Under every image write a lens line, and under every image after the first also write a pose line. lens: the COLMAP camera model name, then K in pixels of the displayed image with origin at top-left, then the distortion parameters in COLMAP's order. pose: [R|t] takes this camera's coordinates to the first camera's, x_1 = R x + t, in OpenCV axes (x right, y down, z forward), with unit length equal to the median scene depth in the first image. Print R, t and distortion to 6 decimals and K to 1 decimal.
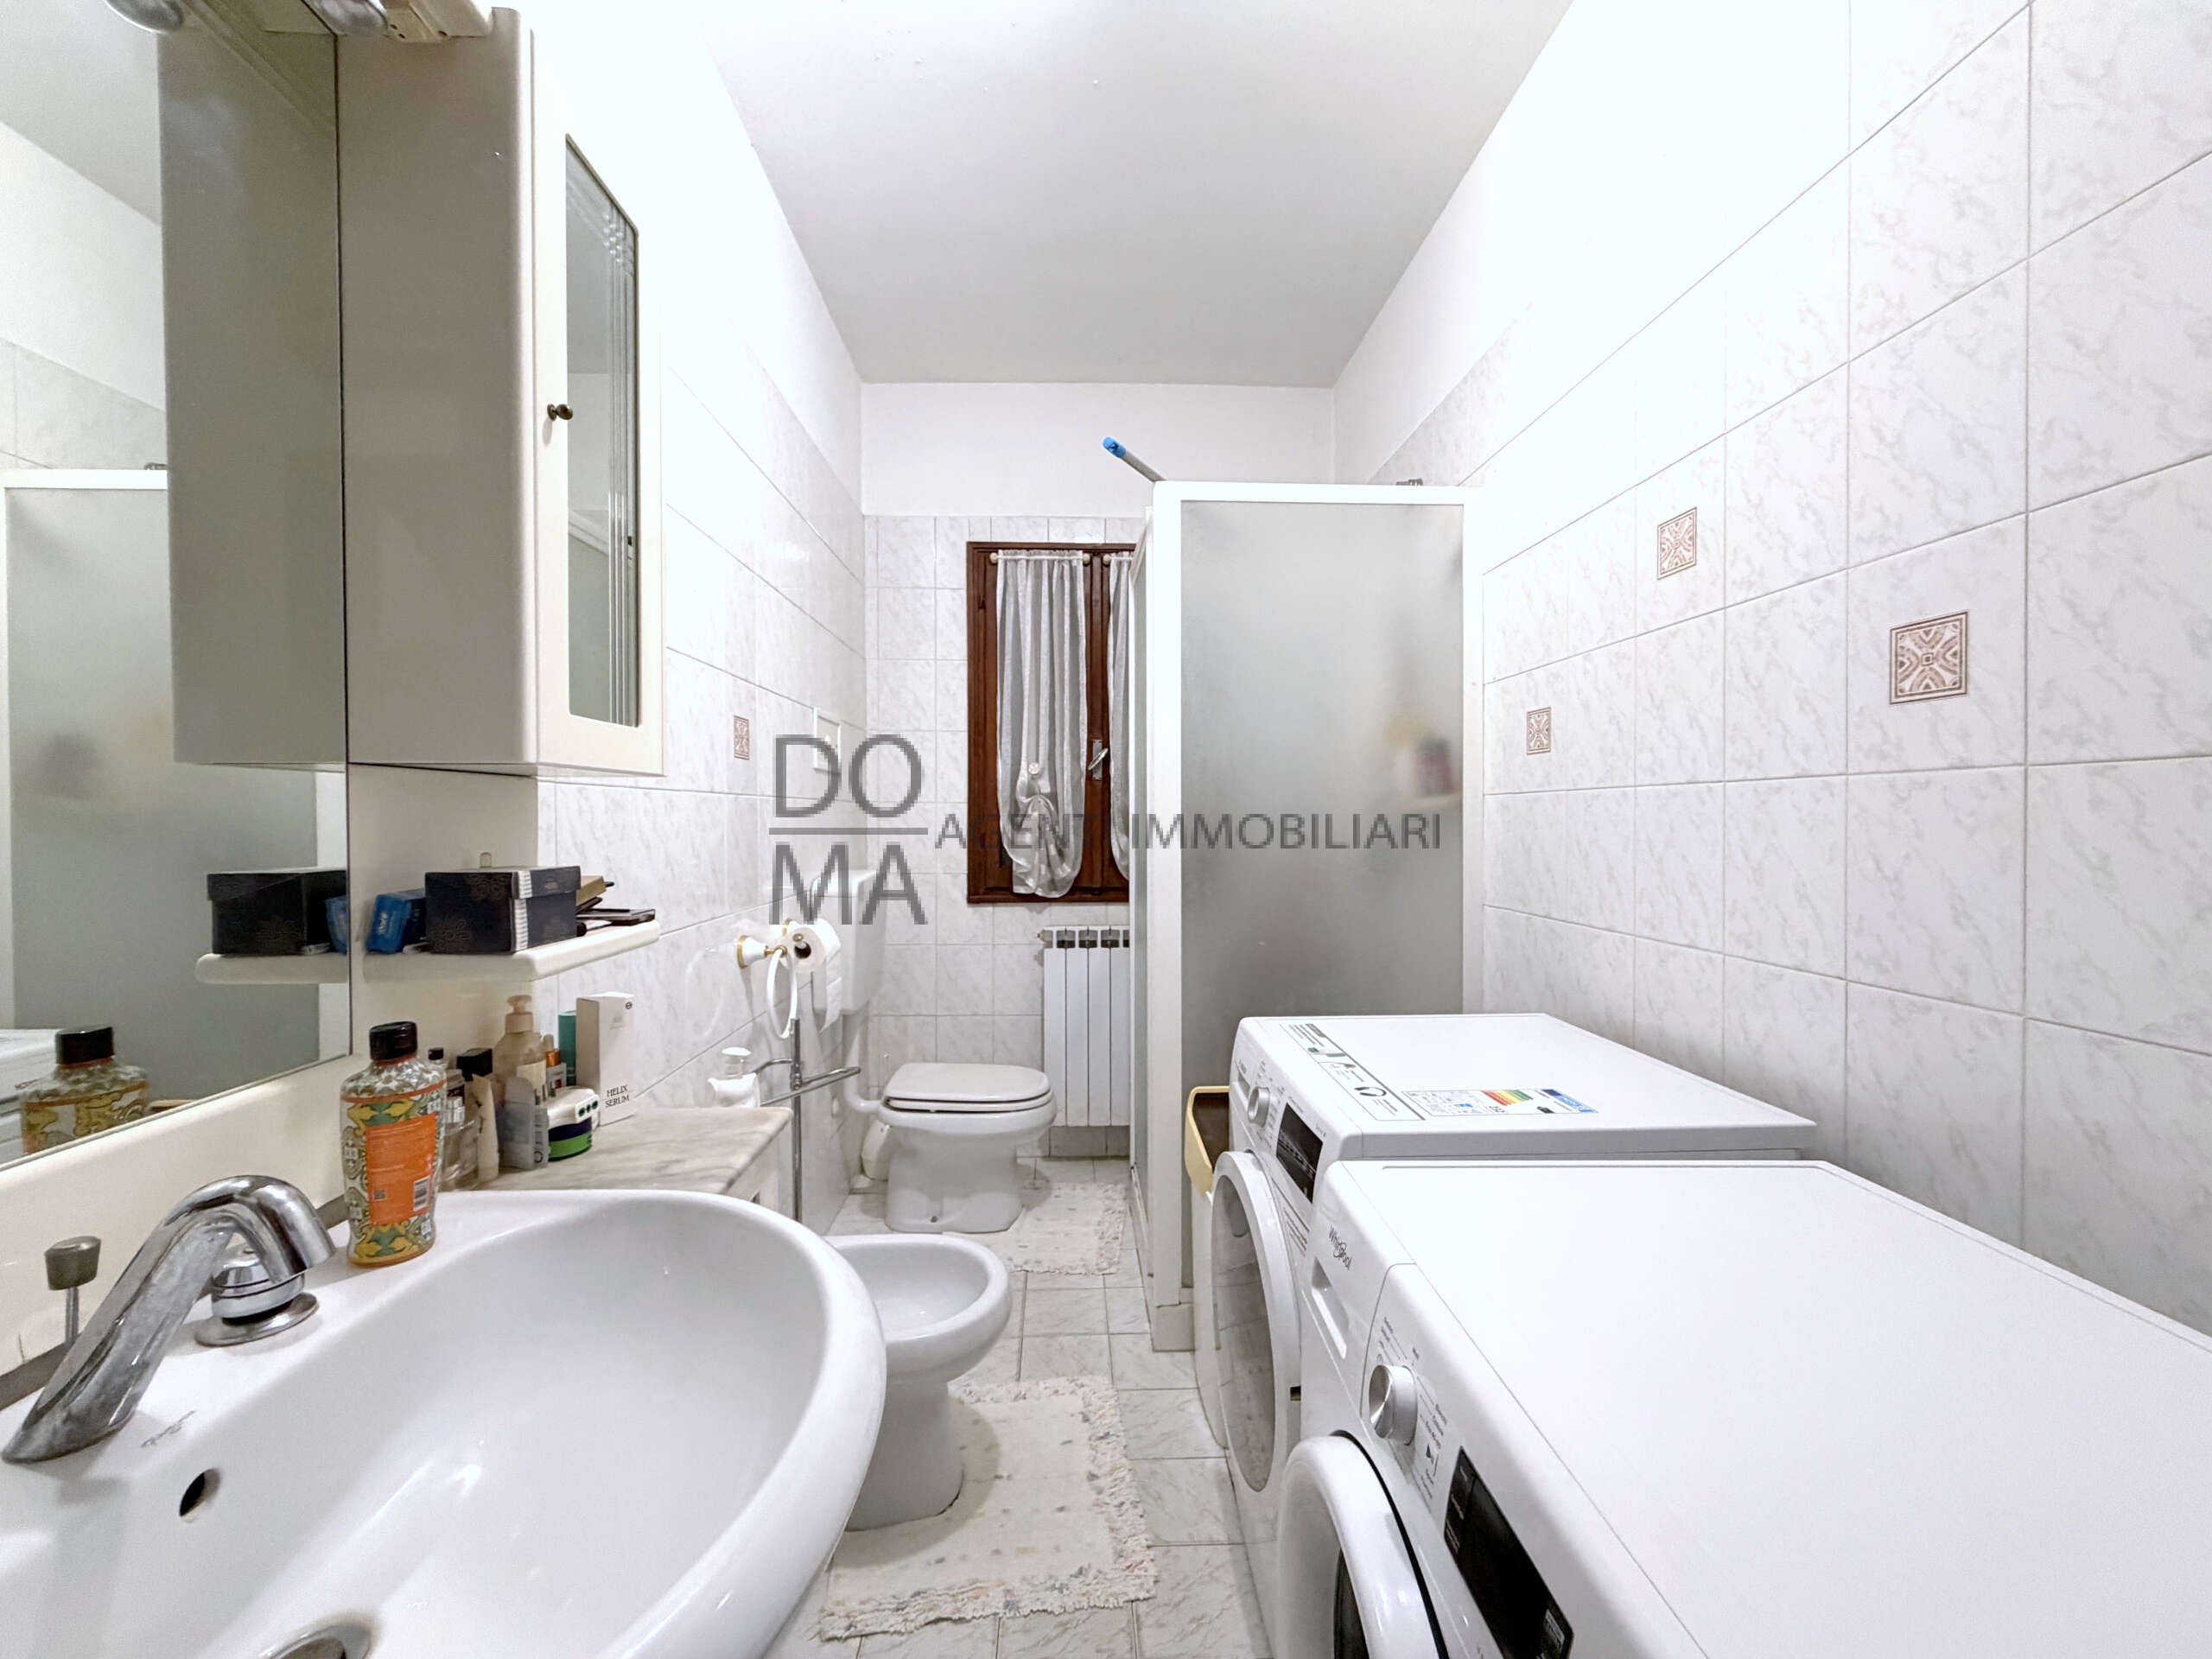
lens RADIAL K [[883.7, 0, 1039.0], [0, 883.7, 817.3], [0, 0, 1]] dist [0.000273, 0.000067]
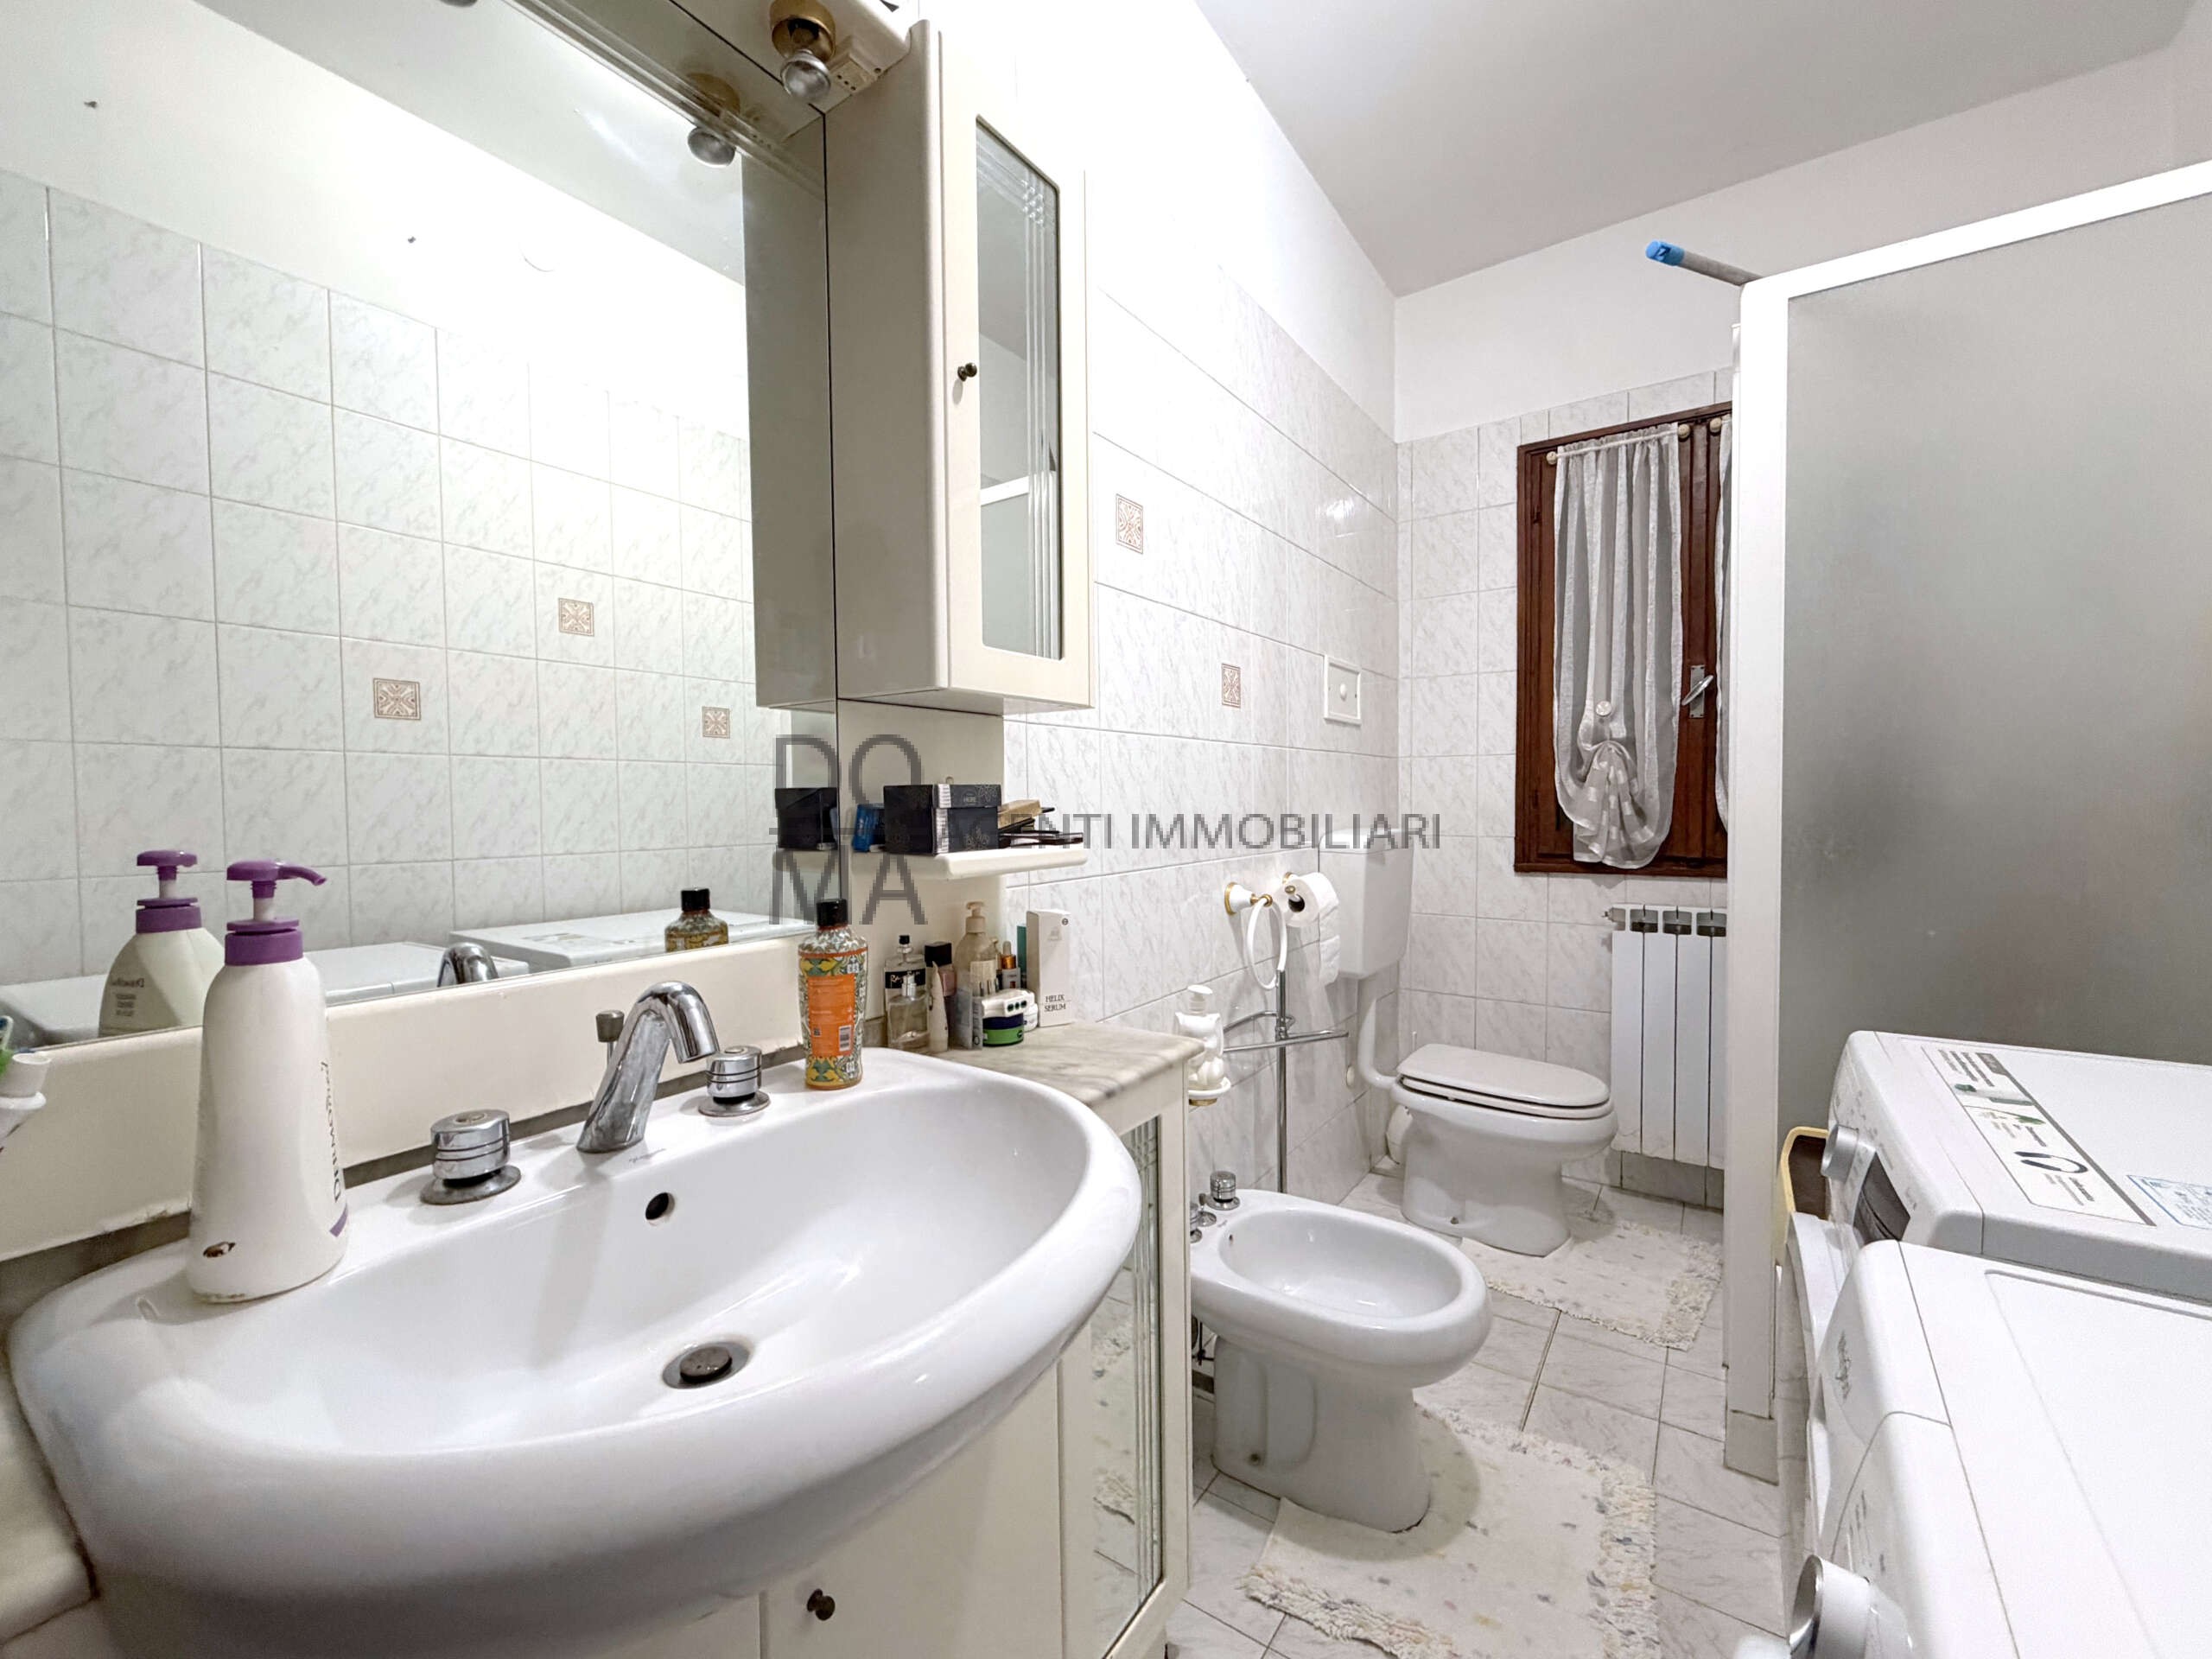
lens RADIAL K [[883.7, 0, 1107.6], [0, 883.7, 826.6], [0, 0, 1]] dist [0.000273, 0.000067]
pose [[0.811620, 0.012849, -0.584045, 0.182786], [0.000280, 0.999749, 0.022384, 0.063391], [0.584186, -0.018331, 0.811413, 0.134888]]
